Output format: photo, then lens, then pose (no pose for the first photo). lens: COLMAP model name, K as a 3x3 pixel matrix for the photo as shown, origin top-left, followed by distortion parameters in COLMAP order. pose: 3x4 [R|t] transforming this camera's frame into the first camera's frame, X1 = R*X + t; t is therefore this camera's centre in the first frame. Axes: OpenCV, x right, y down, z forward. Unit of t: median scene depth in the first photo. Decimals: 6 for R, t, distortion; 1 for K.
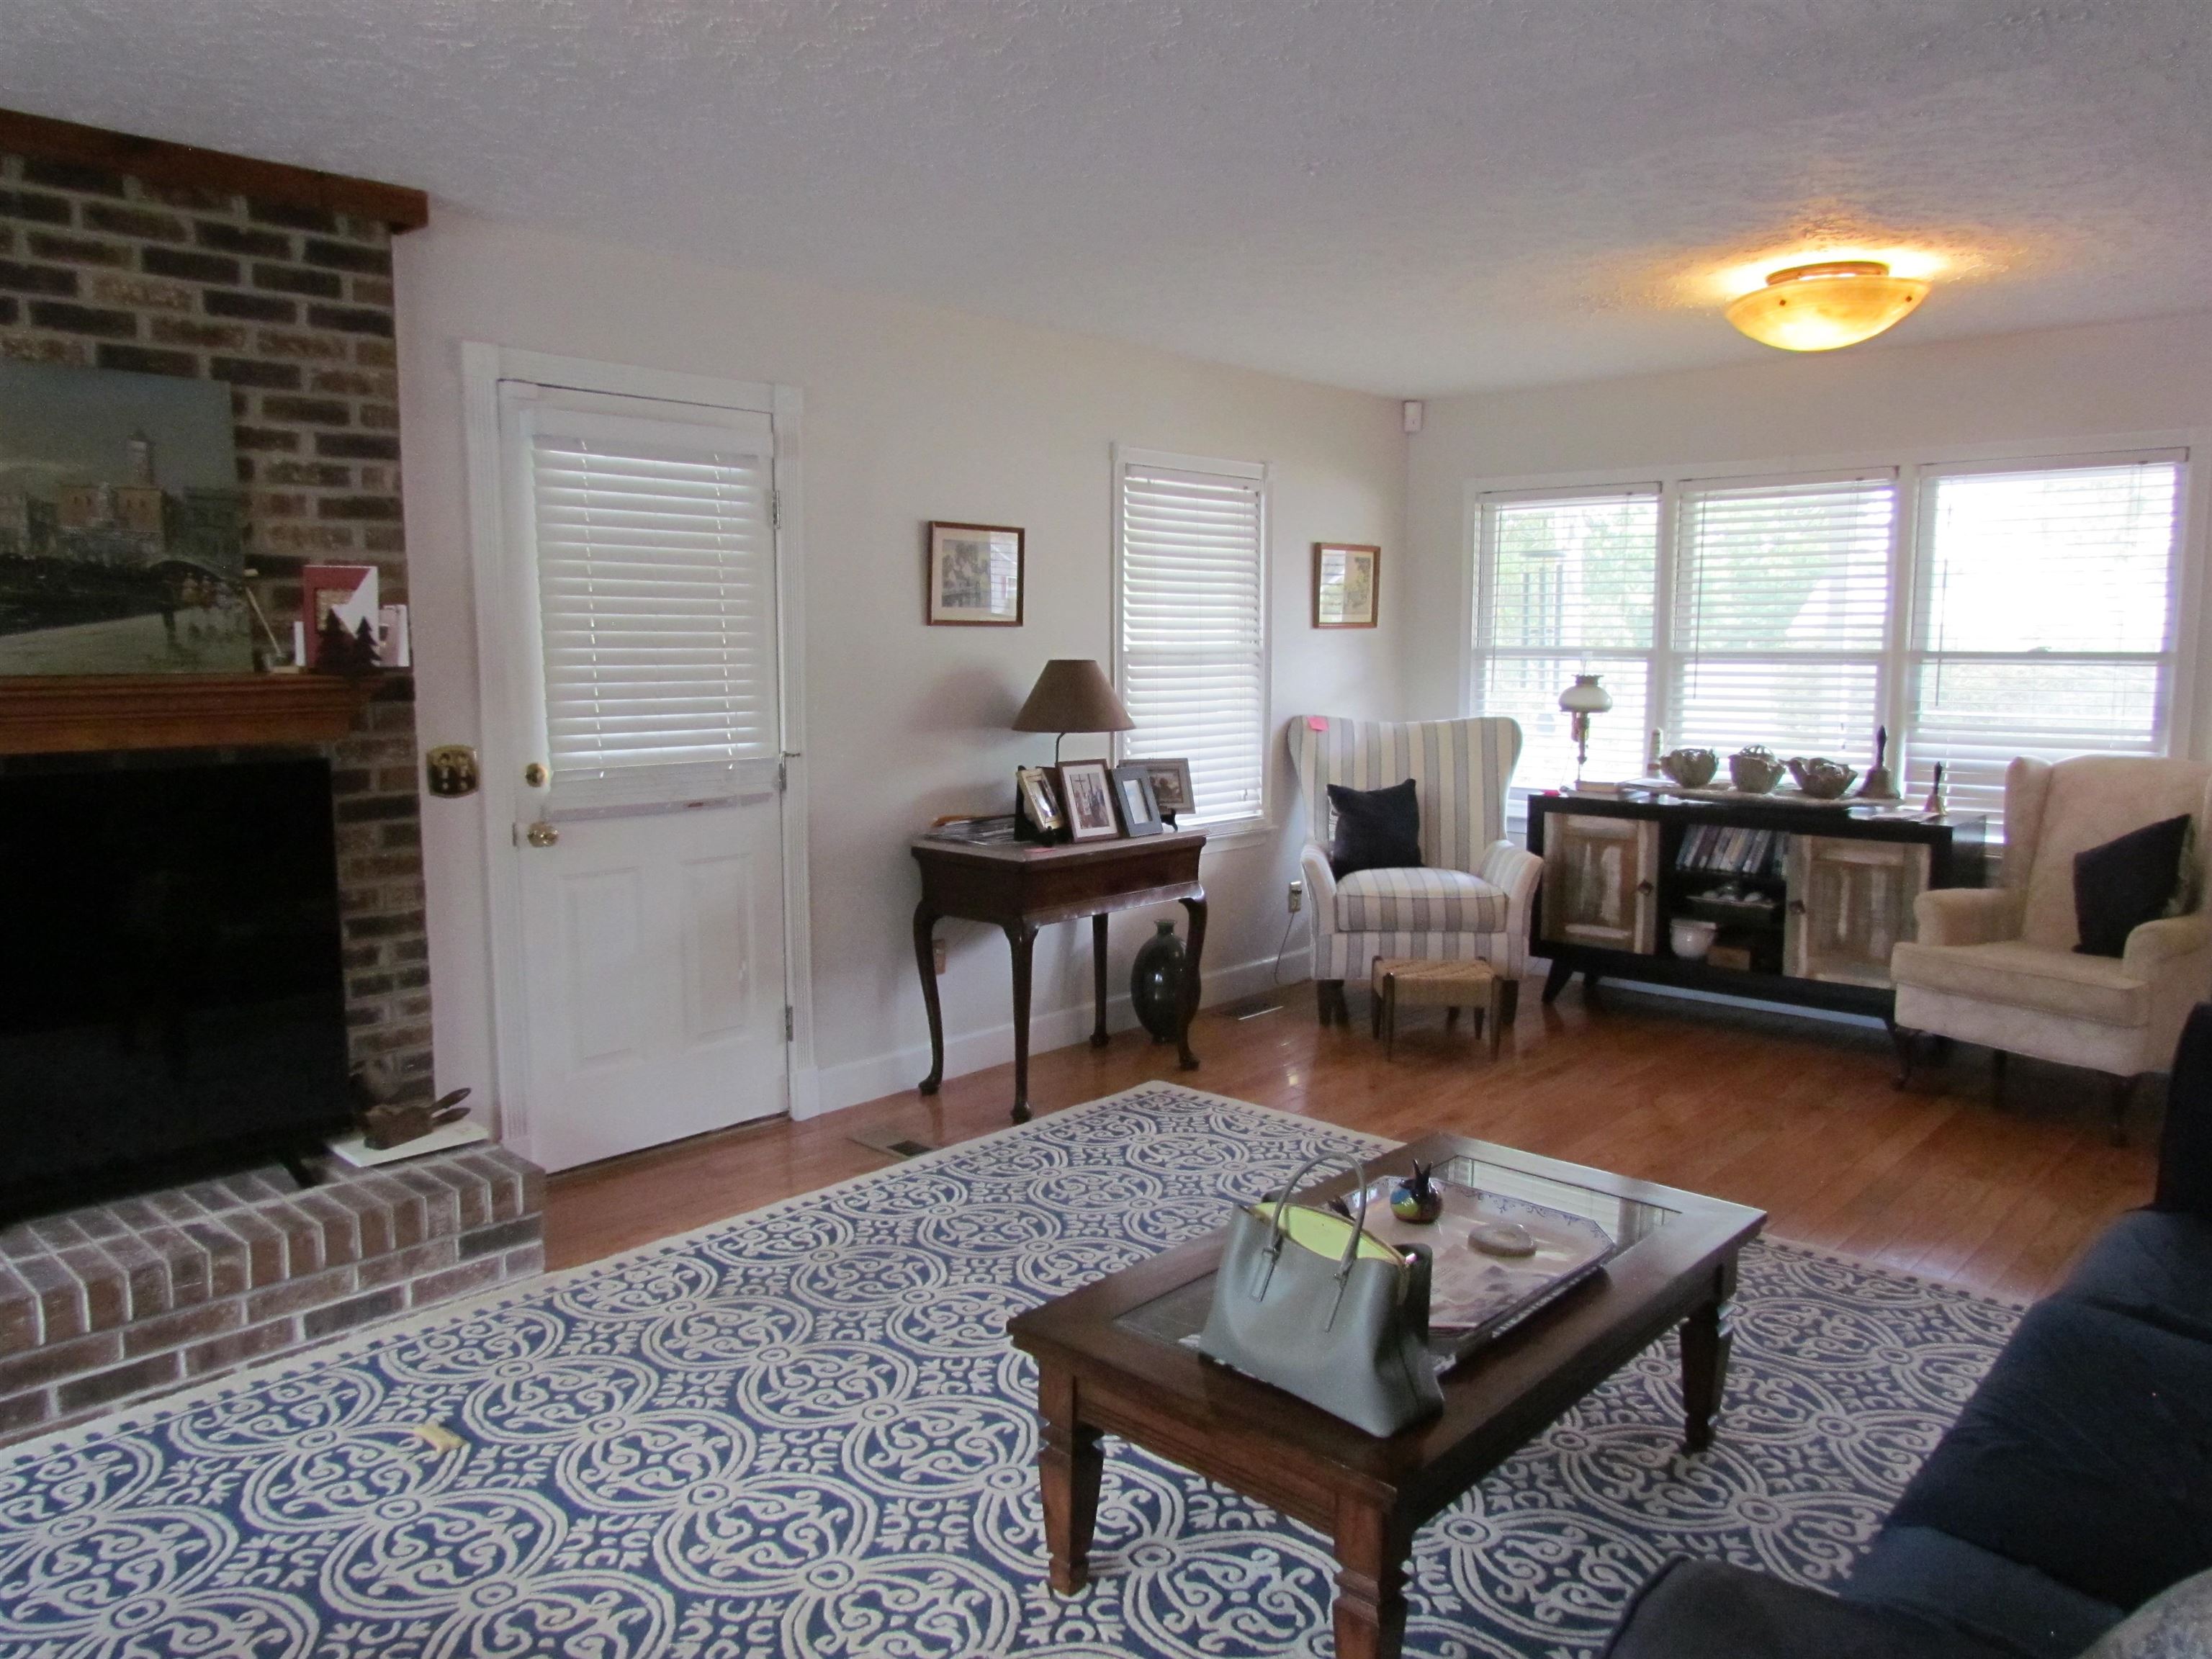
lens RADIAL K [[1565.9, 0, 1106.0], [0, 1565.9, 829.5], [0, 0, 1]] dist [-0.003997, -0.029165]
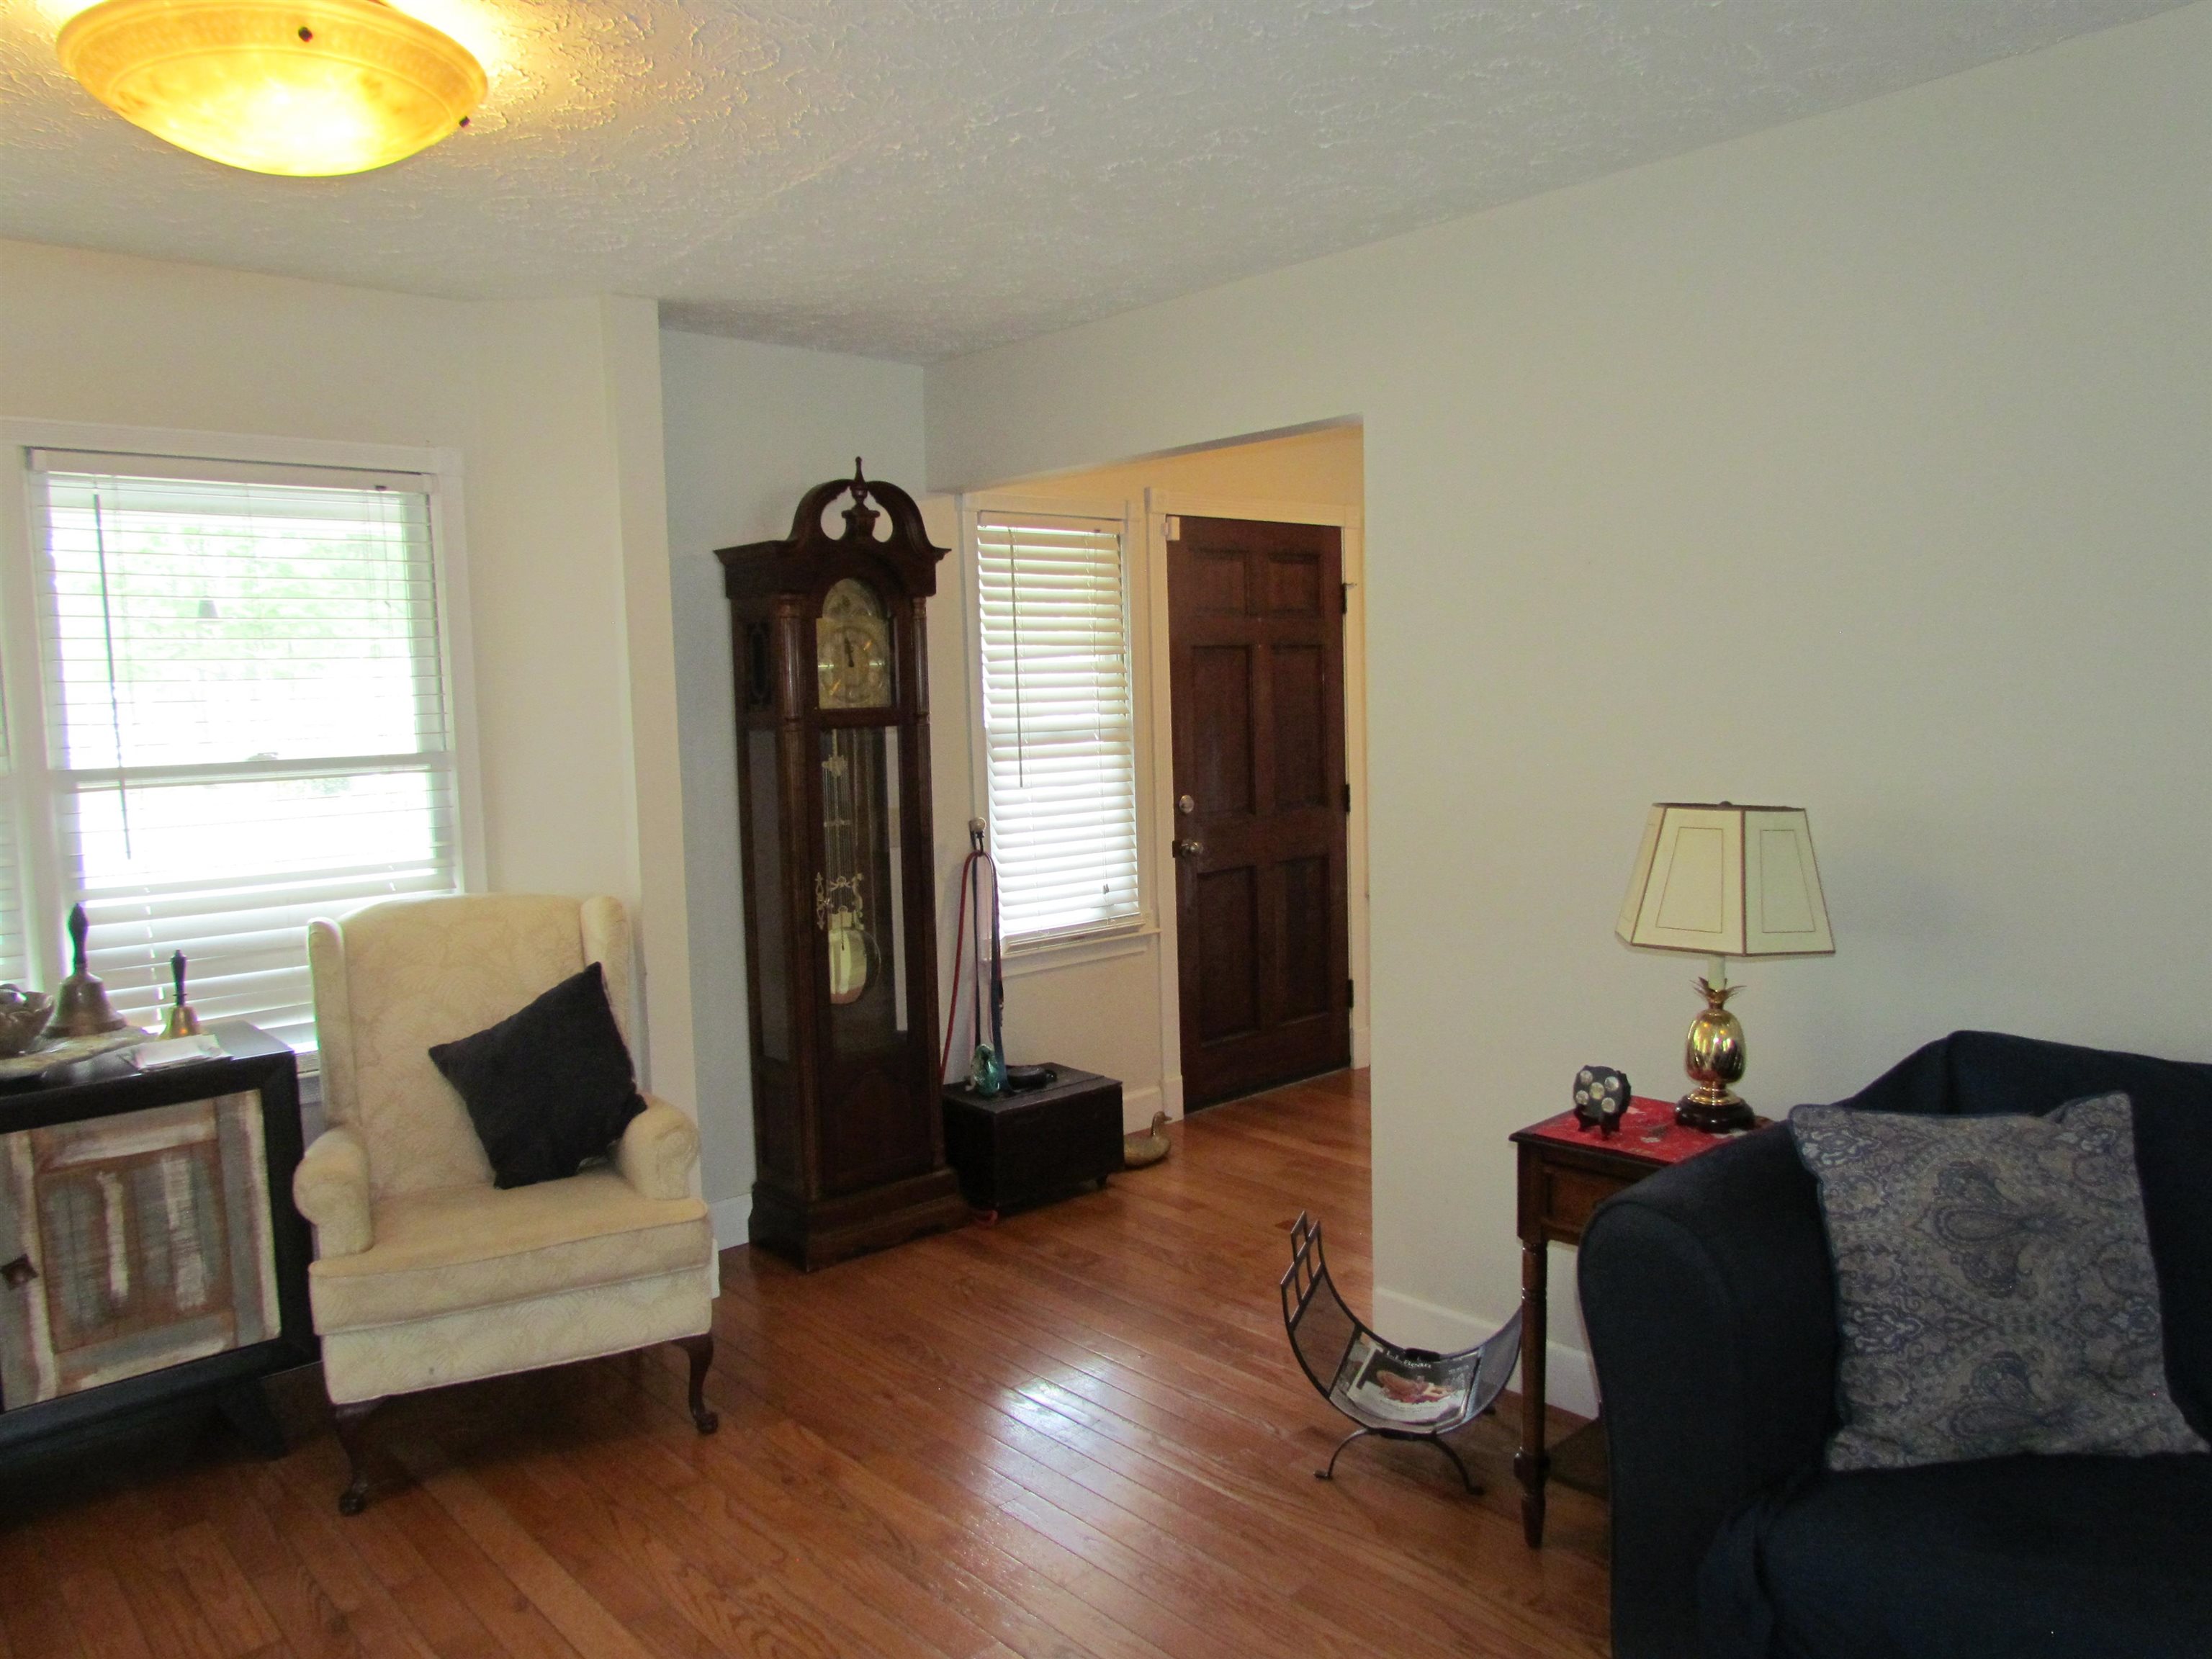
lens RADIAL K [[1565.9, 0, 1106.0], [0, 1565.9, 829.5], [0, 0, 1]] dist [-0.003997, -0.029165]
pose [[0.085517, -0.080853, 0.993051, -0.022805], [0.151696, 0.986138, 0.067227, -0.077123], [-0.984721, 0.144893, 0.096596, 0.601762]]
